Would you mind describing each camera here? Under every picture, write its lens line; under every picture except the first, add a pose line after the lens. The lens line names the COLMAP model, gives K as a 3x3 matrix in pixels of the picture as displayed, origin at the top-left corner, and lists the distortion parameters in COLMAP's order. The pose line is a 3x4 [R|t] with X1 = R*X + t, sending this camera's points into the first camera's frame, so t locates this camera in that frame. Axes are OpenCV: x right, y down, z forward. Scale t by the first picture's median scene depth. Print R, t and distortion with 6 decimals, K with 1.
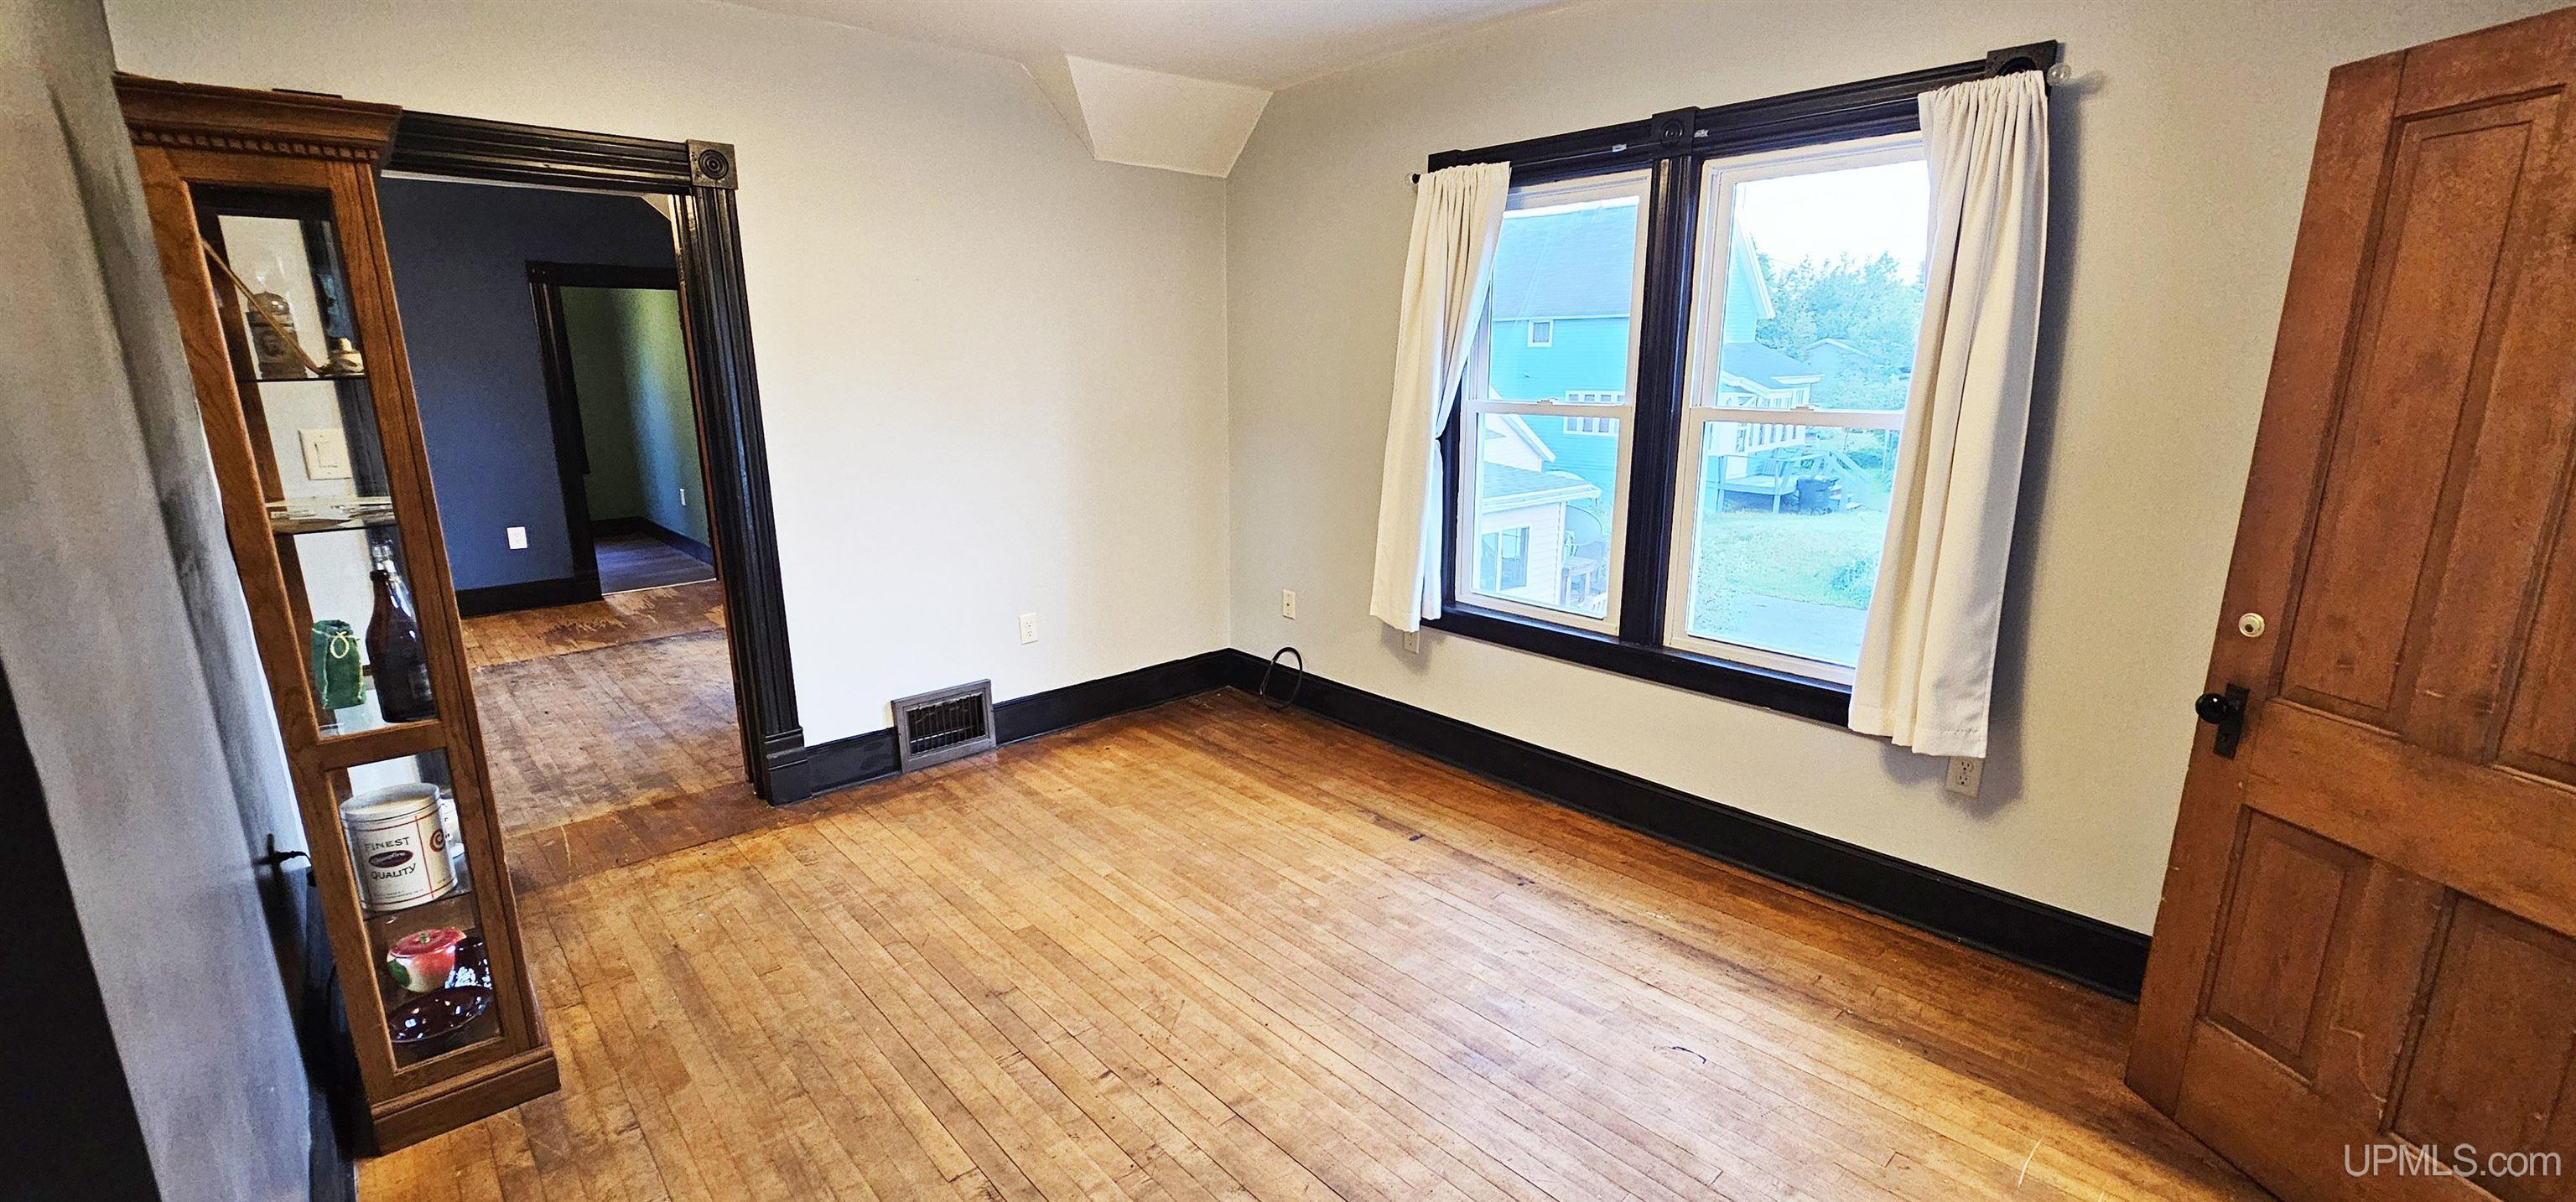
lens RADIAL K [[1050.6, 0, 1281.1], [0, 1050.6, 605.4], [0, 0, 1]] dist [-0.001772, -0.000018]
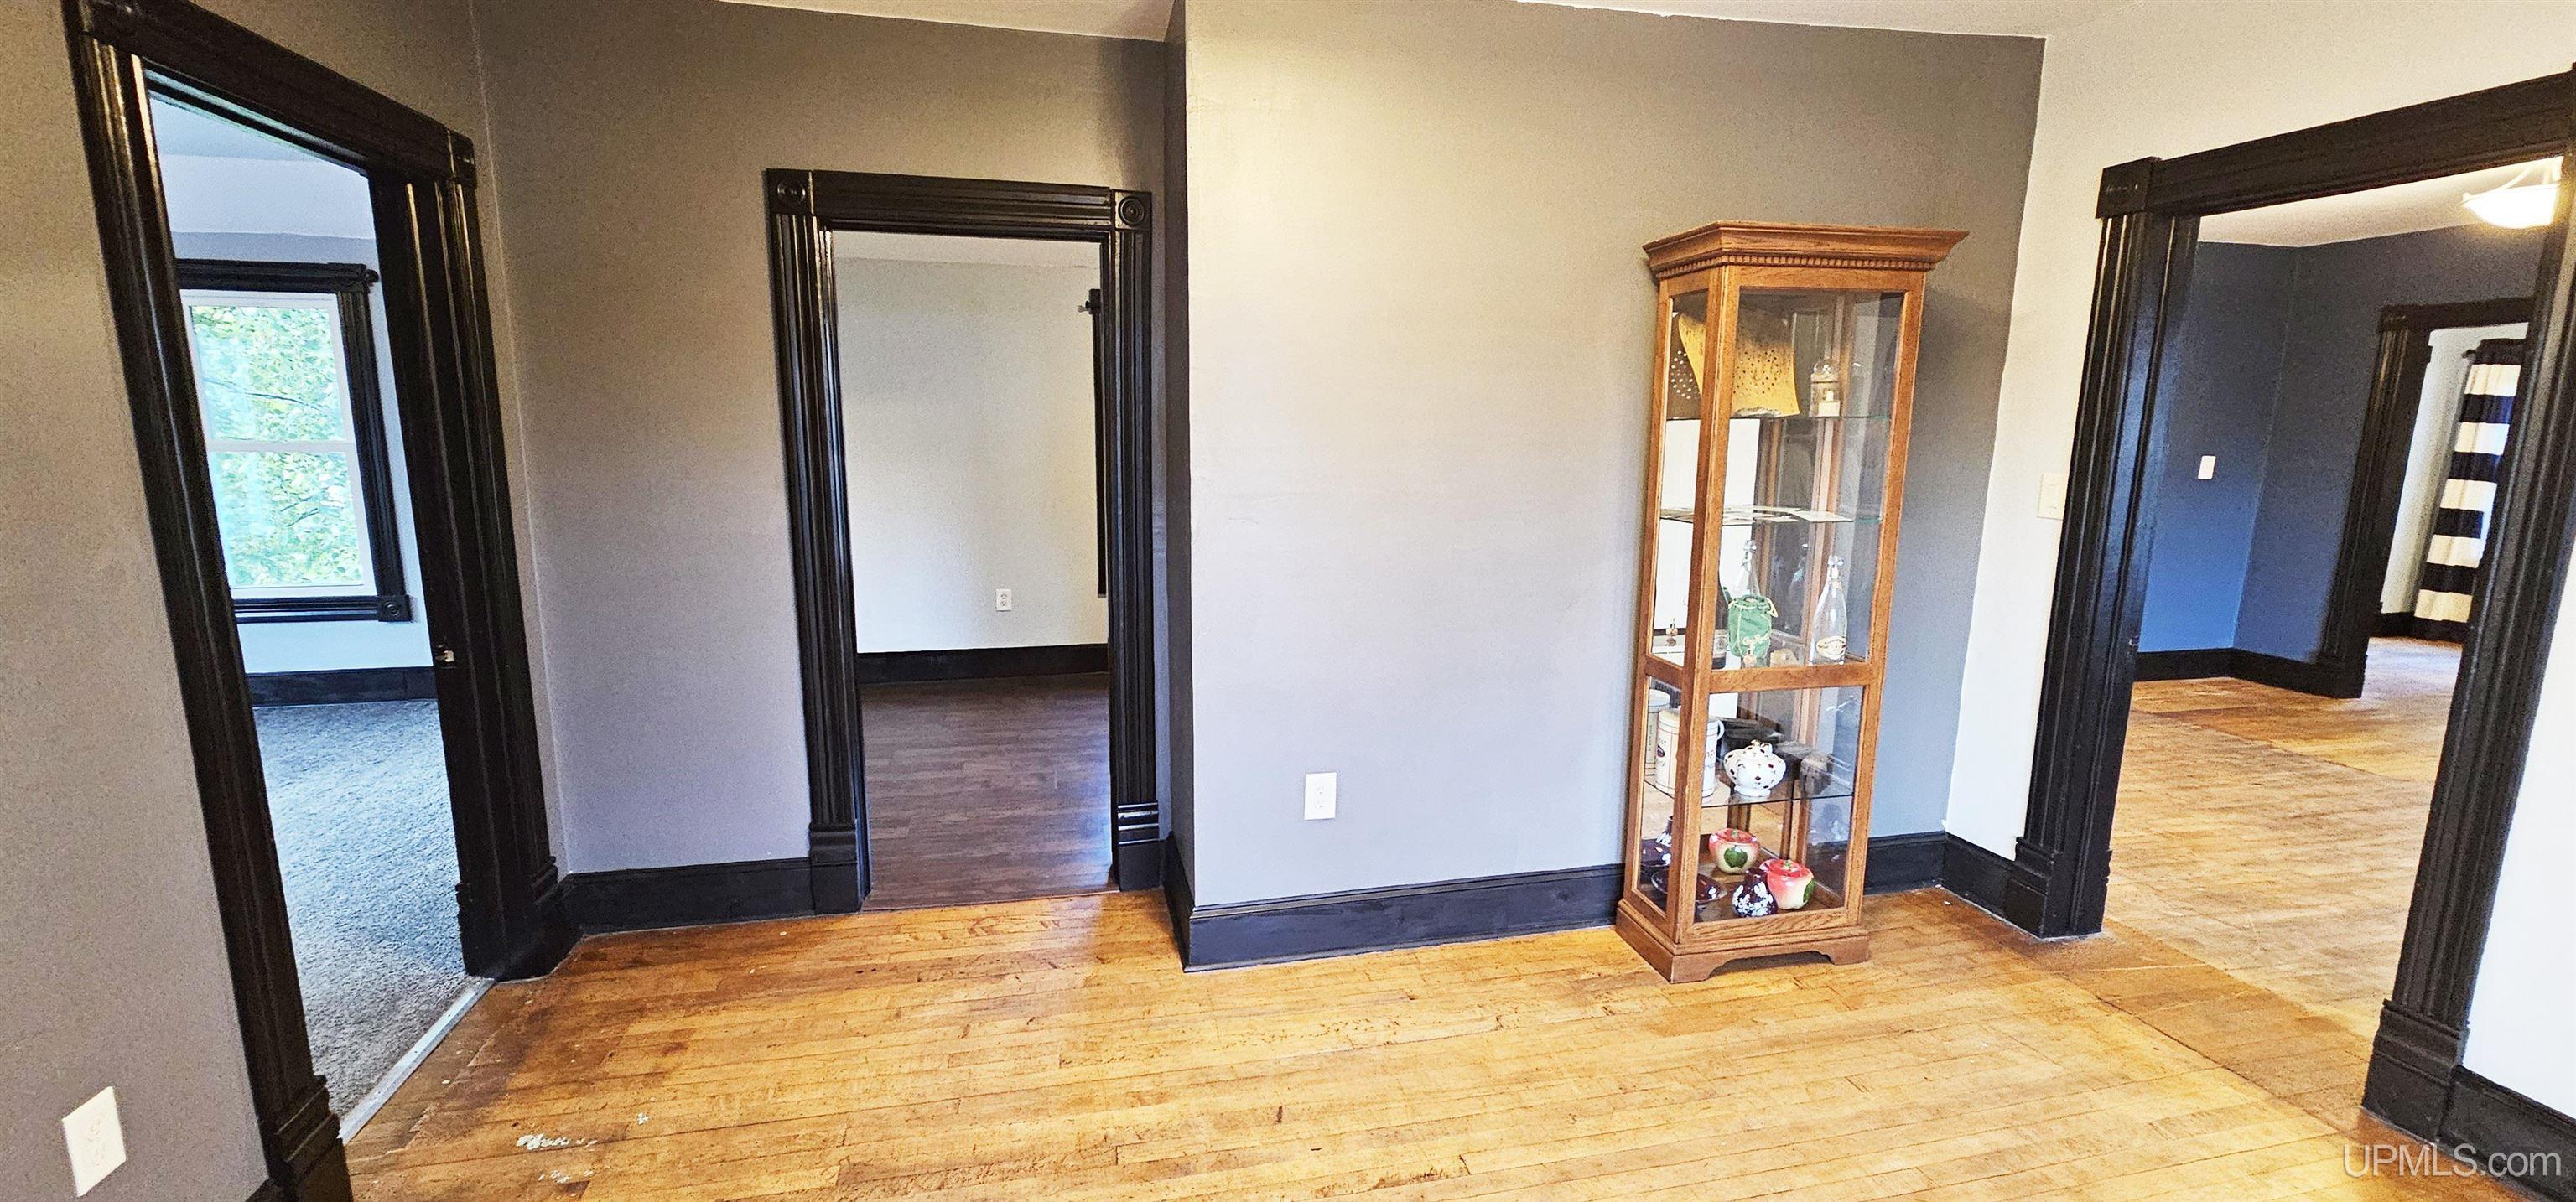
lens RADIAL K [[1050.6, 0, 1281.0], [0, 1050.6, 611.3], [0, 0, 1]] dist [-0.001772, -0.000018]
pose [[-0.500610, 0.152866, -0.852069, 0.331213], [-0.204031, 0.935721, 0.287746, -0.134021], [0.841285, 0.317897, -0.437241, 0.618838]]
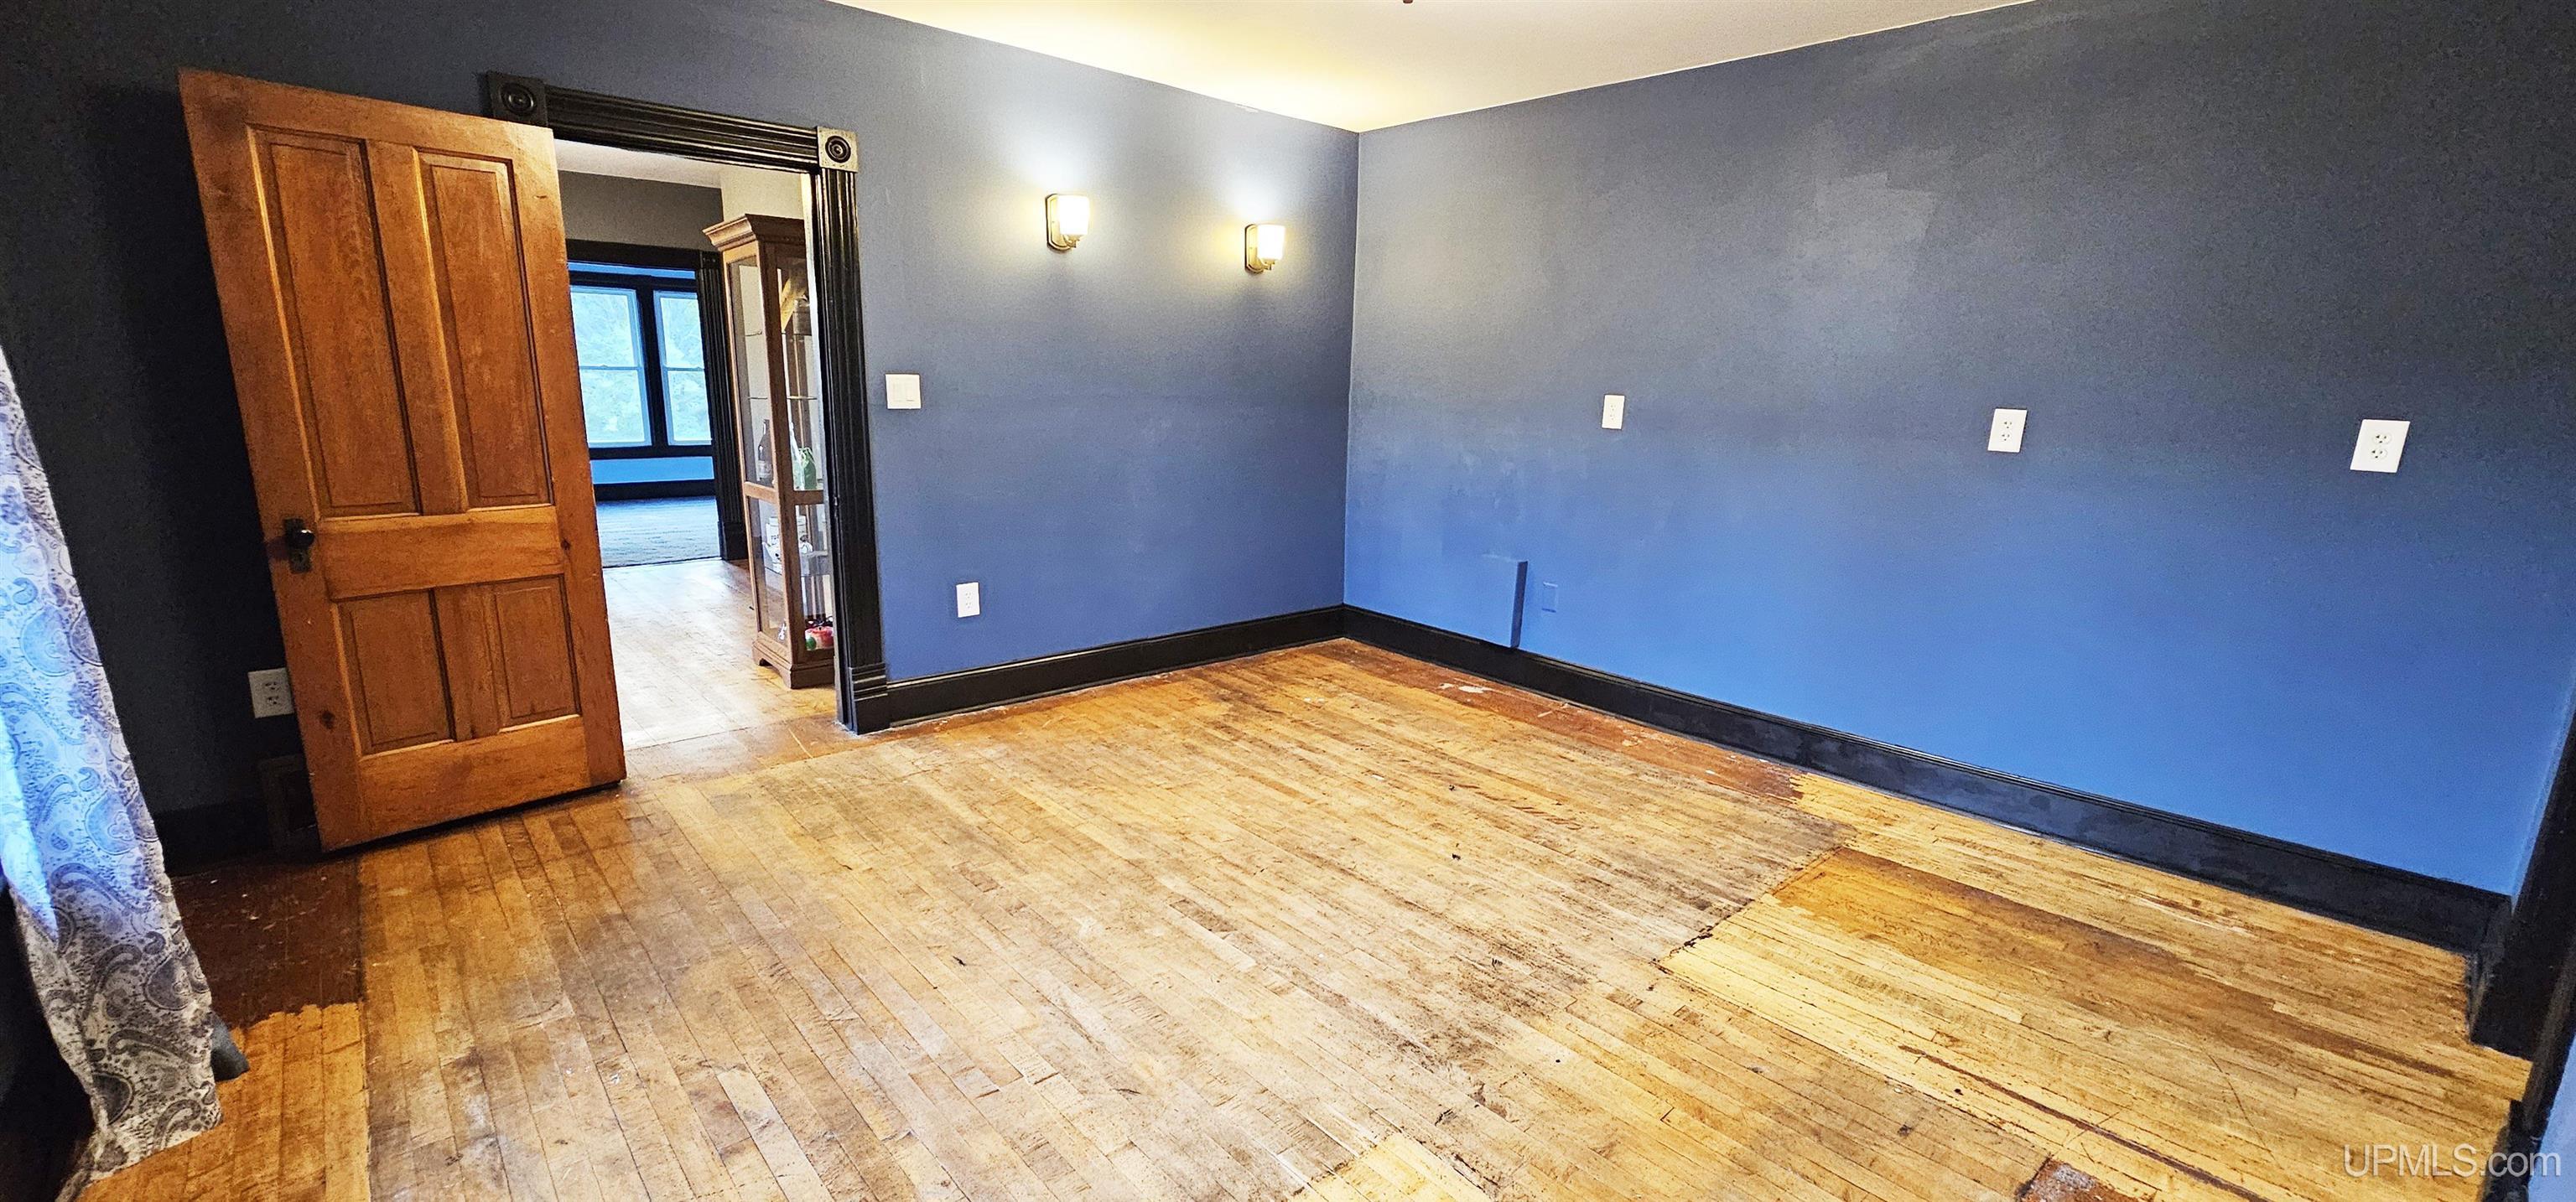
lens RADIAL K [[1050.6, 0, 1286.4], [0, 1050.6, 600.2], [0, 0, 1]] dist [-0.001772, -0.000018]
pose [[-0.999846, -0.016262, 0.006657, -1.105175], [-0.011917, 0.905934, 0.423251, -0.378823], [-0.012914, 0.423106, -0.905988, 1.795378]]
